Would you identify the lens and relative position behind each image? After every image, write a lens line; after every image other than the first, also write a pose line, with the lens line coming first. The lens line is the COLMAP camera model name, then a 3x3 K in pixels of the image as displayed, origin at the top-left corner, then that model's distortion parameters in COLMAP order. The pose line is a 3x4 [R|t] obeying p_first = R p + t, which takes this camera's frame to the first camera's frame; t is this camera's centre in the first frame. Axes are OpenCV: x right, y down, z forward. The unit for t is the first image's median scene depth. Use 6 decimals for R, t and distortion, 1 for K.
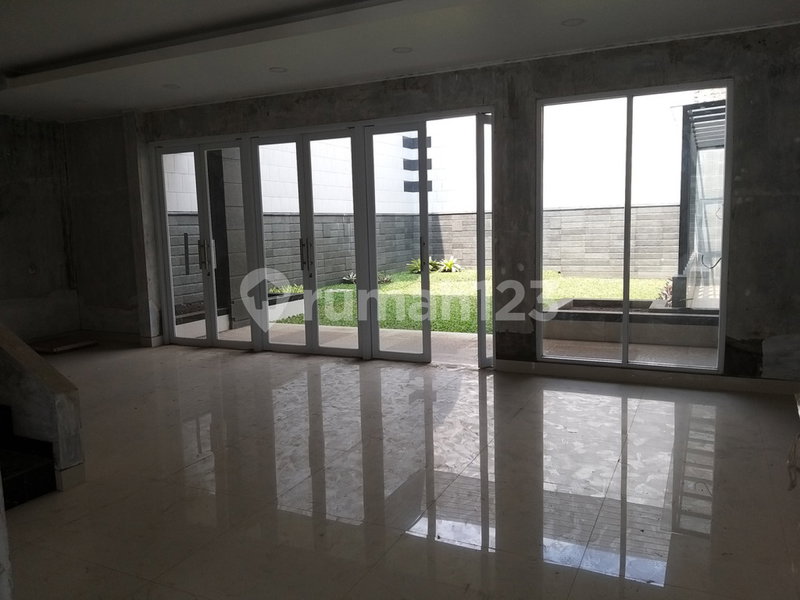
lens RADIAL K [[603.5, 0, 400.0], [0, 603.5, 300.0], [0, 0, 1]] dist [0.103881, -0.178778]
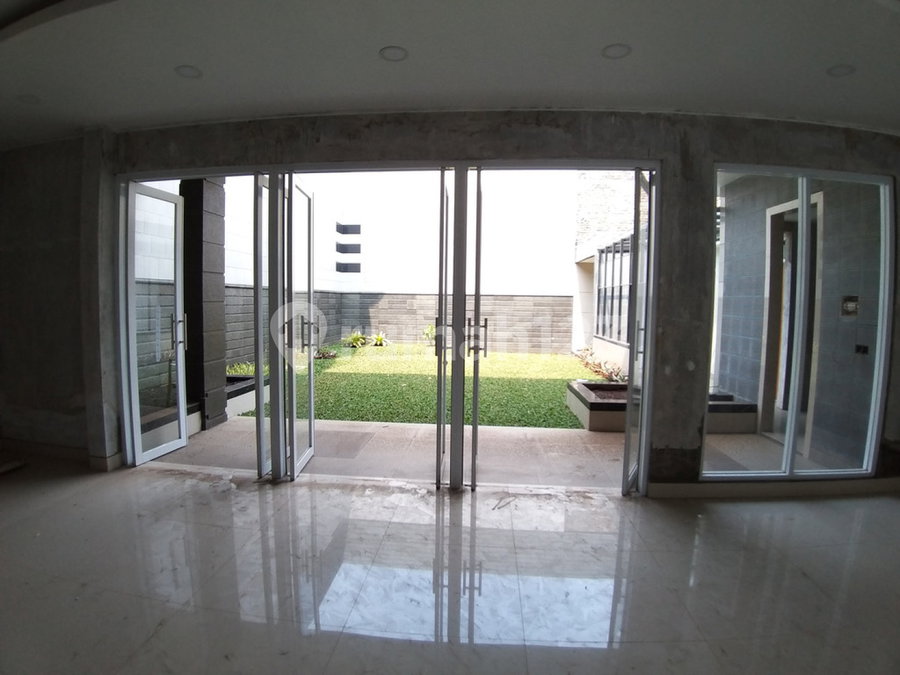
lens RADIAL K [[462.2, 0, 450.0], [0, 462.2, 337.5], [0, 0, 1]] dist [-0.089065, -0.010283]
pose [[0.937692, 0.013934, 0.347187, -0.225984], [0.003761, 0.998730, -0.050239, -0.048231], [-0.347446, 0.048415, 0.936449, 0.430554]]
